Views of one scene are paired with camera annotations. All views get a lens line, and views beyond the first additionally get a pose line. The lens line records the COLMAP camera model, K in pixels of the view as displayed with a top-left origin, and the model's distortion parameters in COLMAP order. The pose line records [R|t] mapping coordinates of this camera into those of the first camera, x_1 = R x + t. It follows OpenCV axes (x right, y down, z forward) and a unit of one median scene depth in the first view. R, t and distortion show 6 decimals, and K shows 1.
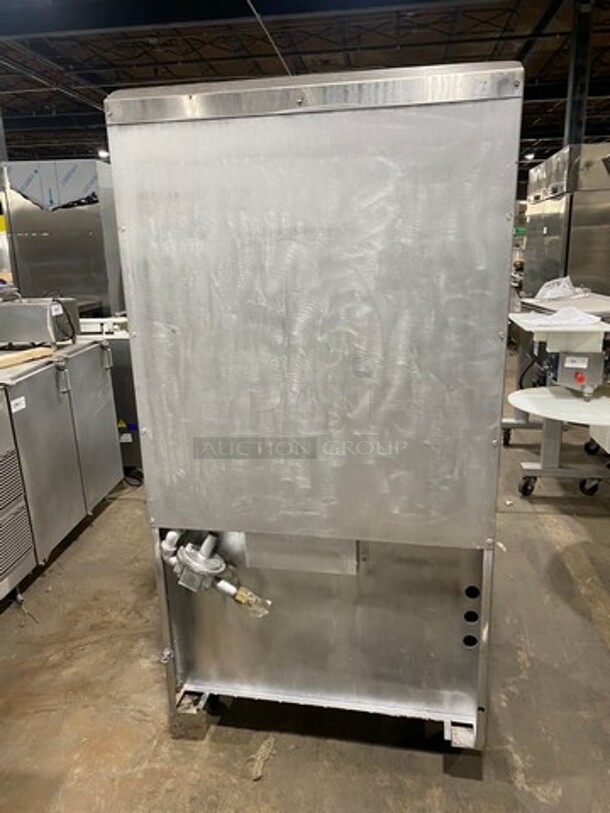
lens RADIAL K [[629.4, 0, 306.4], [0, 629.4, 403.2], [0, 0, 1]] dist [0.002793, 0.002584]
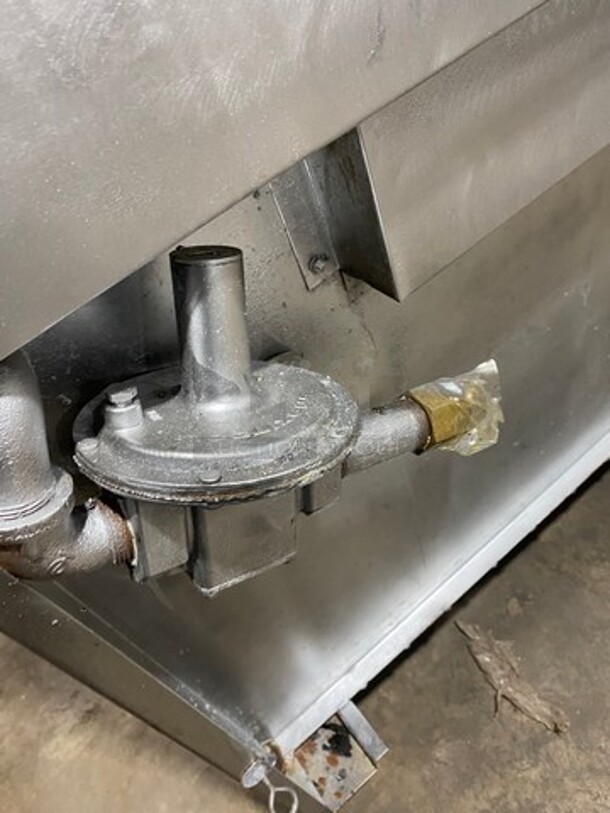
lens RADIAL K [[629.4, 0, 306.4], [0, 629.4, 403.2], [0, 0, 1]] dist [0.002793, 0.002584]
pose [[0.660725, -0.651485, 0.372840, -0.201270], [0.449852, 0.741296, 0.498109, 0.156365], [-0.600896, -0.161390, 0.782865, 0.792747]]
